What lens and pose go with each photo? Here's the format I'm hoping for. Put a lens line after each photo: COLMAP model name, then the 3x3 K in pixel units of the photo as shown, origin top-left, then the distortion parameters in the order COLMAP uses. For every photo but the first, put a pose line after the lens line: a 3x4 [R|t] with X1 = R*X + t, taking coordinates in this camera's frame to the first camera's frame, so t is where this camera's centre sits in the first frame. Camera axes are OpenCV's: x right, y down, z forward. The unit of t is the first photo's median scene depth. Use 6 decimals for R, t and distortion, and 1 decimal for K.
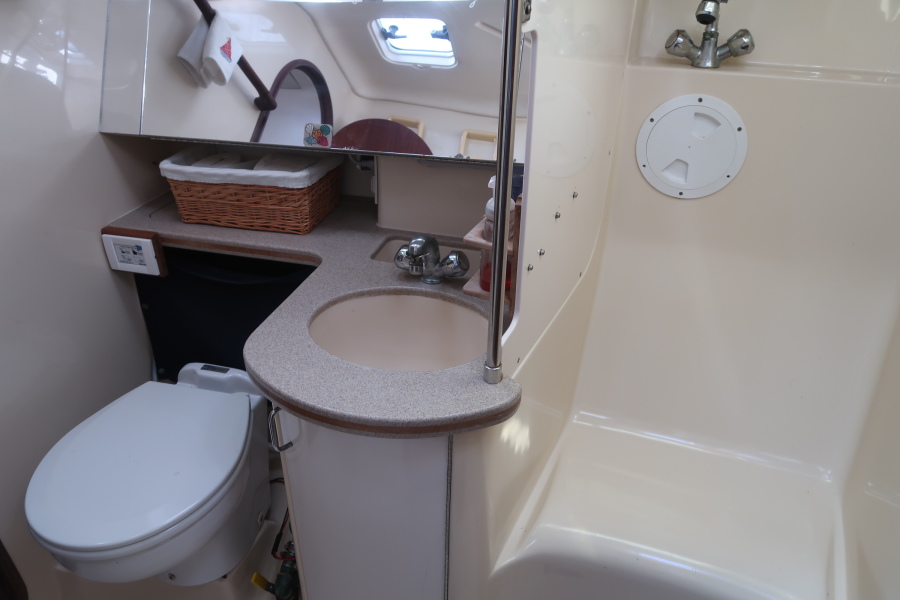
lens RADIAL K [[625.4, 0, 449.4], [0, 625.4, 298.8], [0, 0, 1]] dist [-0.020233, 0.011286]
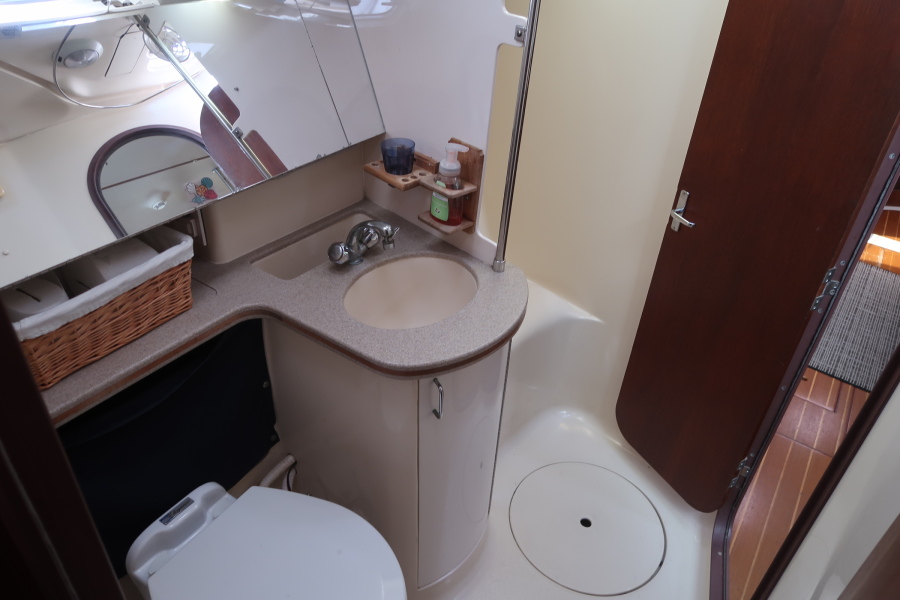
lens RADIAL K [[625.4, 0, 450.4], [0, 625.4, 301.5], [0, 0, 1]] dist [-0.020233, 0.011286]
pose [[0.321757, -0.515754, 0.794022, -0.917698], [0.426712, 0.827612, 0.364658, -0.310325], [-0.845216, 0.221487, 0.486368, 0.286268]]
